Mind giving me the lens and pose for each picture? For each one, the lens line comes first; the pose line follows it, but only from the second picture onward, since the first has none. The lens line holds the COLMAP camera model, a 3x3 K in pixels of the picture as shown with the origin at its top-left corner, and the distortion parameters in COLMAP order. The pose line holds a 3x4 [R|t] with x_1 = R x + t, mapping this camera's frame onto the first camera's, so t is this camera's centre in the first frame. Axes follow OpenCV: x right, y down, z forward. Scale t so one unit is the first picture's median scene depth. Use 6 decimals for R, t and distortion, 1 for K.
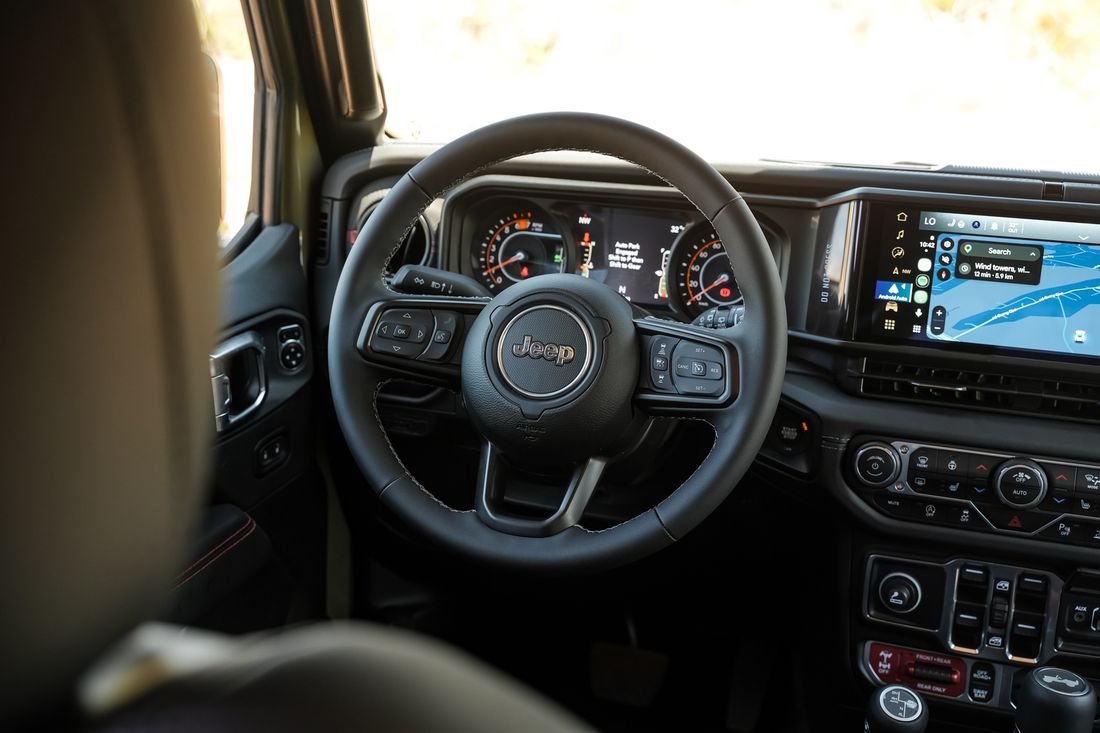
lens RADIAL K [[1359.2, 0, 557.1], [0, 1359.2, 358.3], [0, 0, 1]] dist [0.058274, 0.000000]
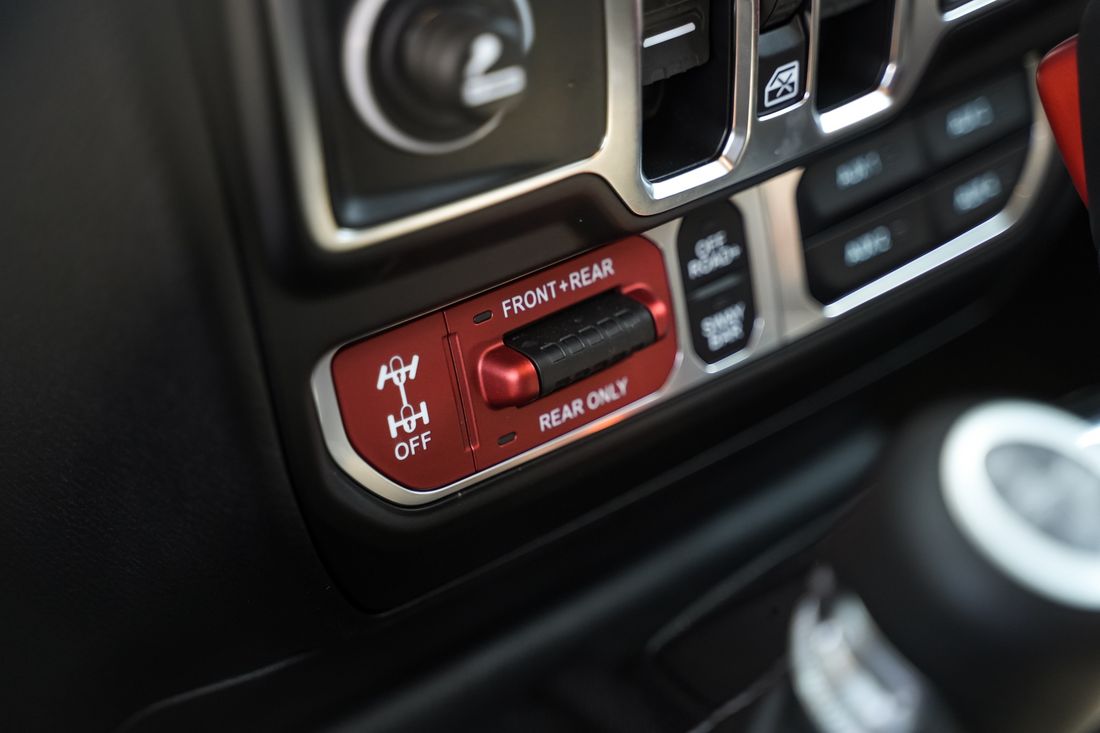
lens RADIAL K [[2234.3, 0, 550.3], [0, 2234.3, 365.6], [0, 0, 1]] dist [0.264278, 0.000000]
pose [[0.537195, -0.459662, 0.707201, 0.007281], [0.275417, 0.888089, 0.368026, 0.096921], [-0.797225, -0.002926, 0.603675, 0.794981]]
